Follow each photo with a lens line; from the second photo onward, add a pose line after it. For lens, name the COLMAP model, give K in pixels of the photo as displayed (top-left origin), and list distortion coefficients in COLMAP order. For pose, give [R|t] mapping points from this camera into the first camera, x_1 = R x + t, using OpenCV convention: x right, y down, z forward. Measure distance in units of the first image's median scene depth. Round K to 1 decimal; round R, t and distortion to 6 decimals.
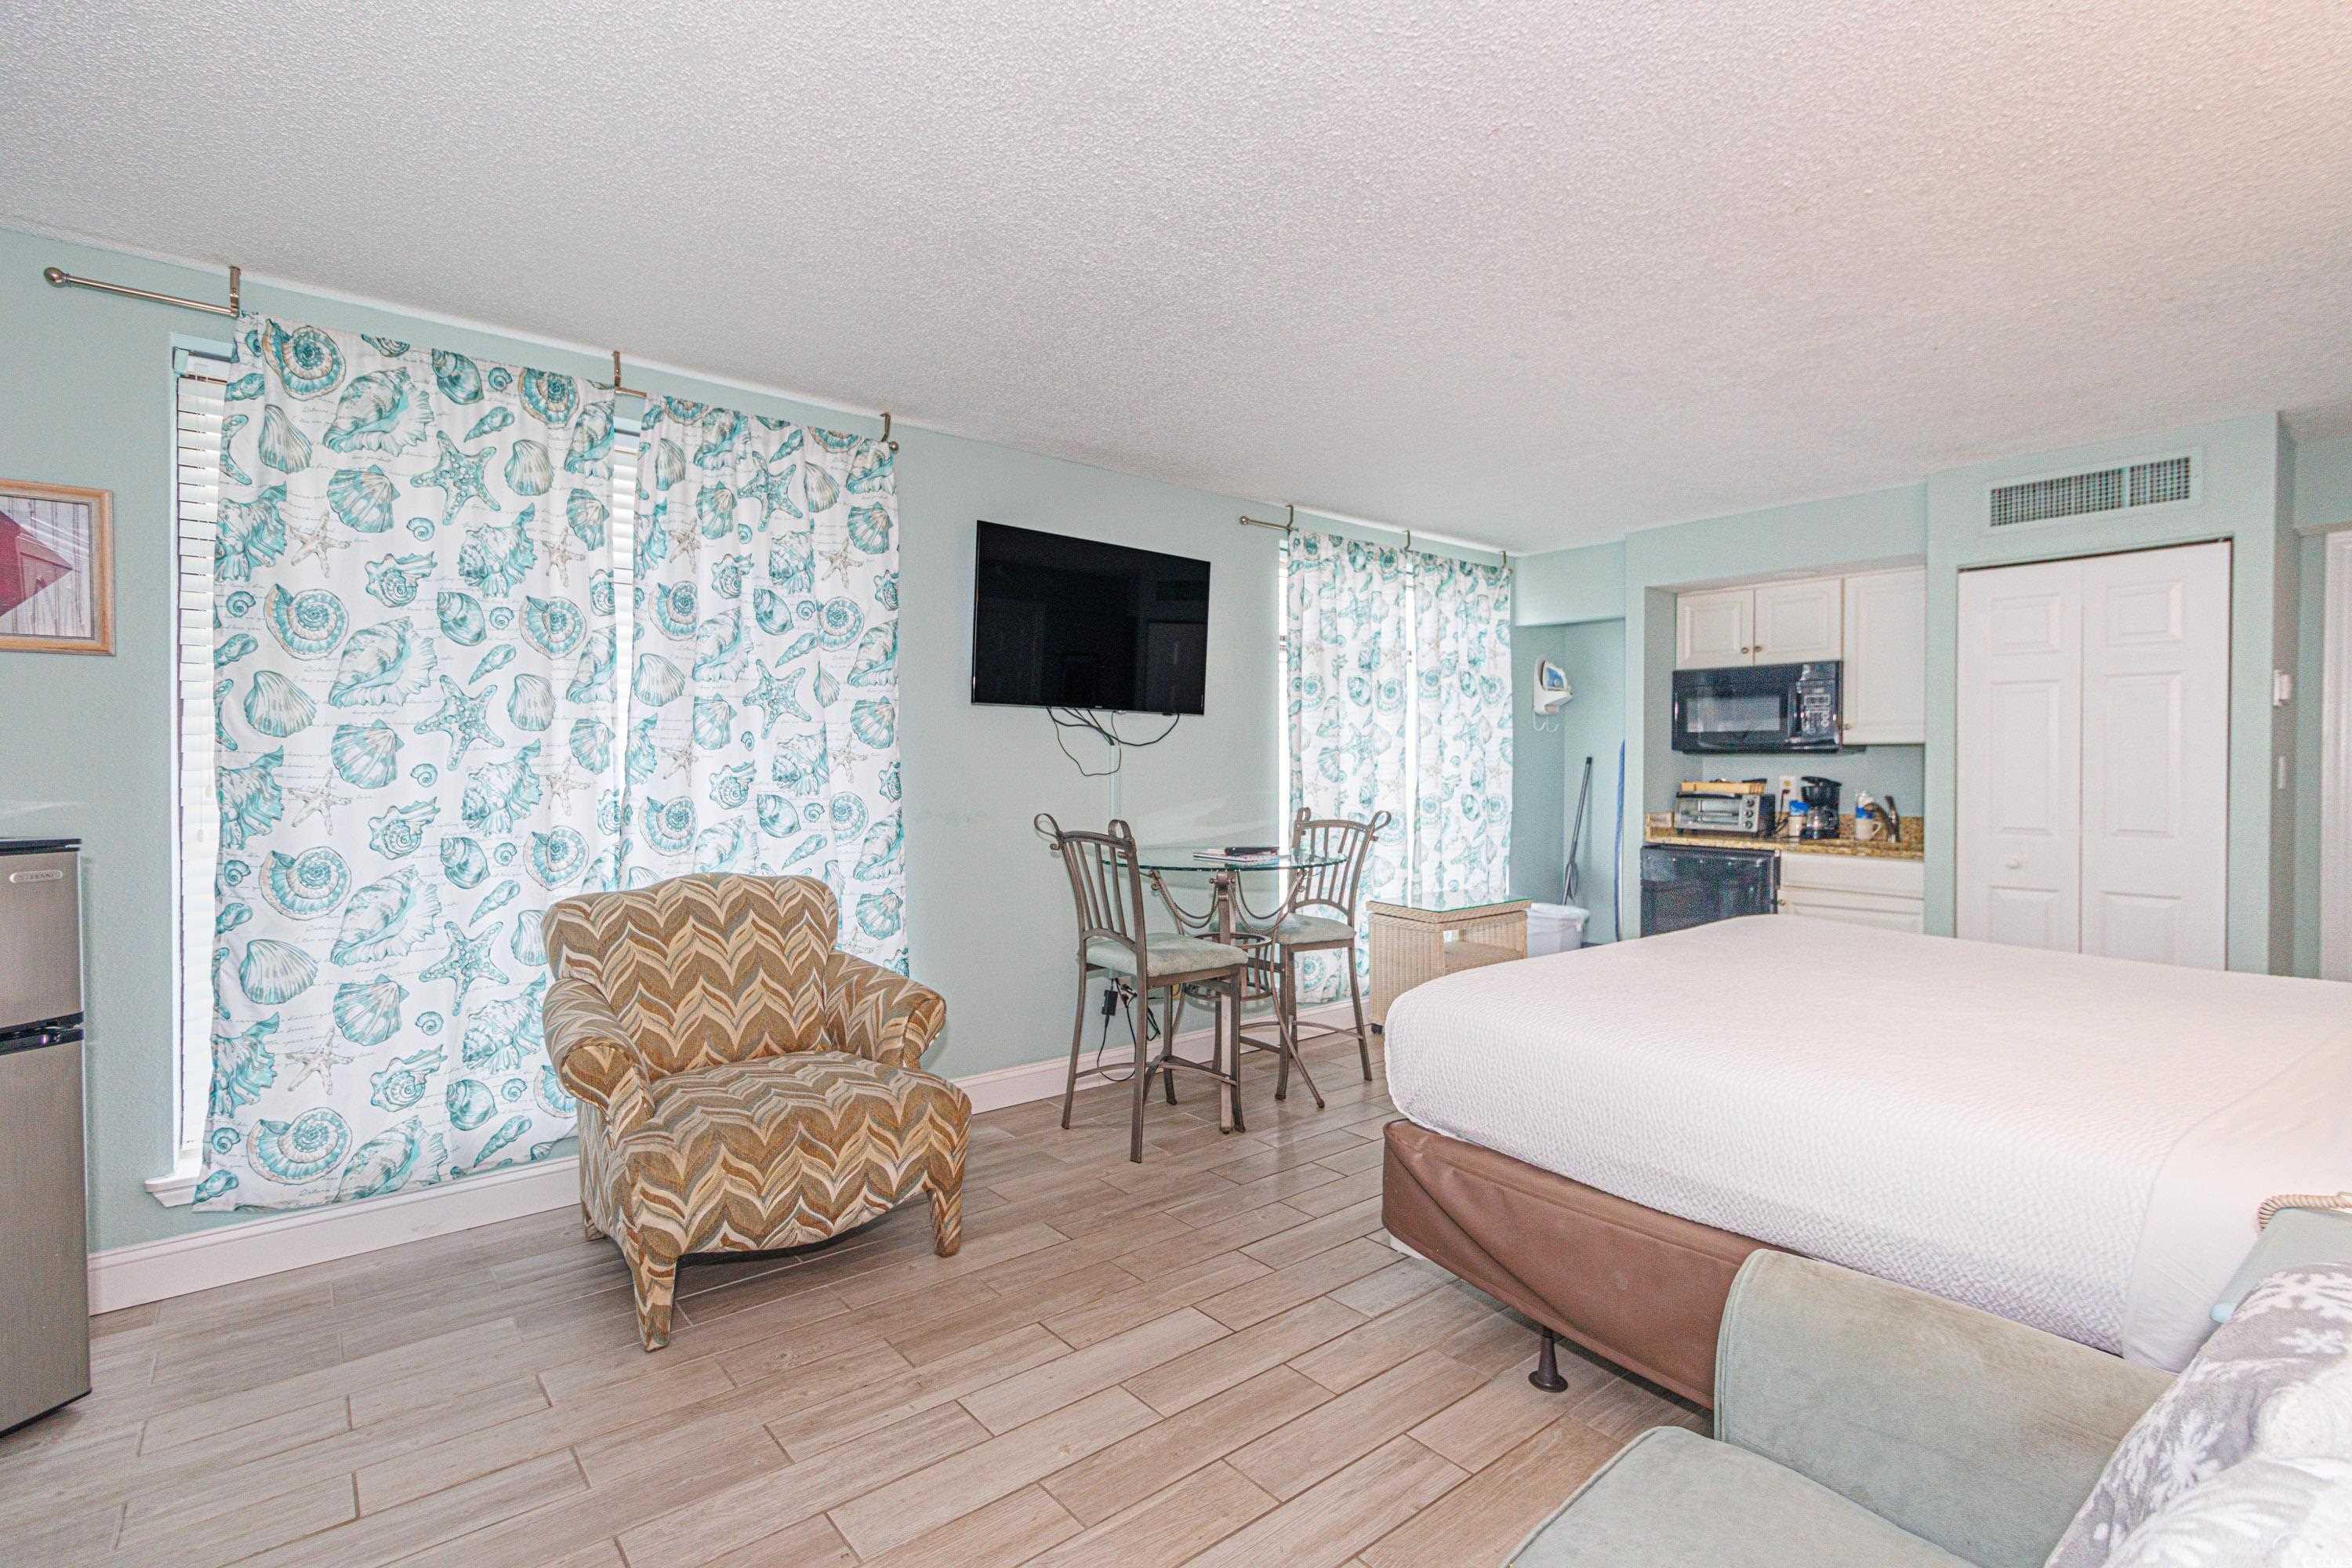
lens RADIAL K [[1087.8, 0, 1155.9], [0, 1087.8, 782.3], [0, 0, 1]] dist [0.002242, 0.001289]
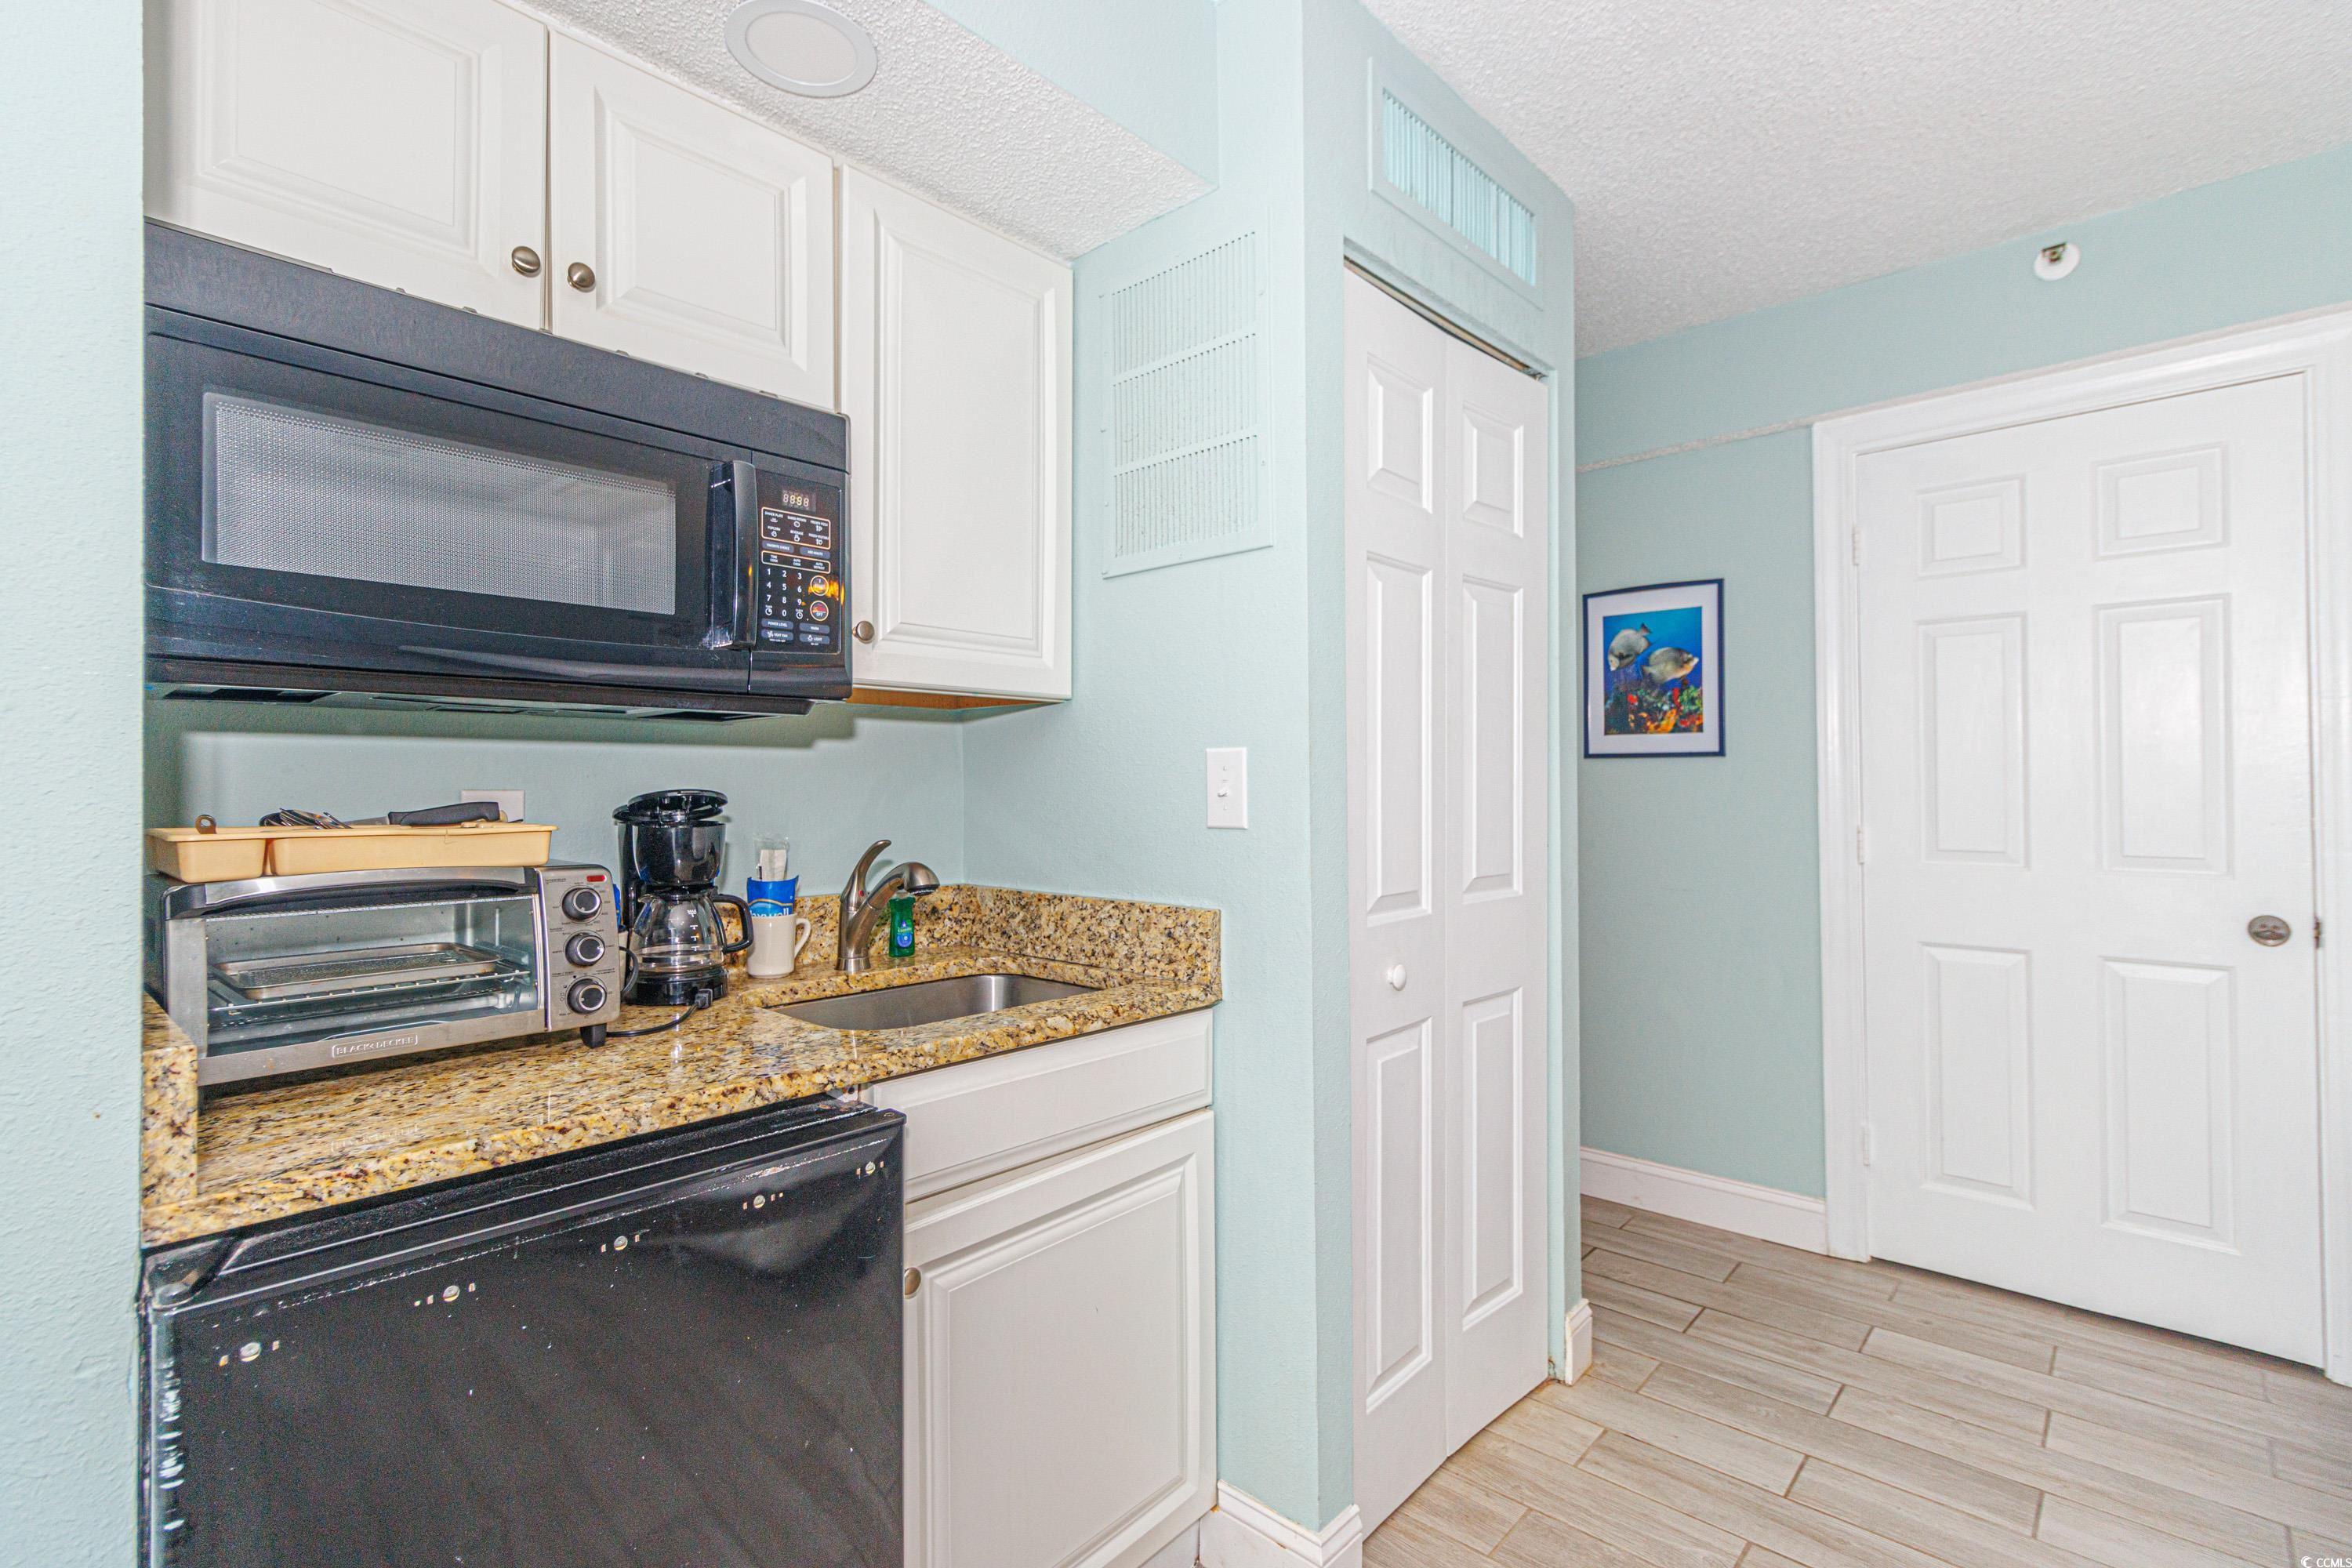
lens RADIAL K [[1087.8, 0, 1169.5], [0, 1087.8, 771.4], [0, 0, 1]] dist [0.002242, 0.001289]
pose [[-0.140953, 0.011221, 0.989953, 0.308141], [0.026389, 0.999623, -0.007573, -0.005637], [-0.989665, 0.025056, -0.141196, 0.960592]]
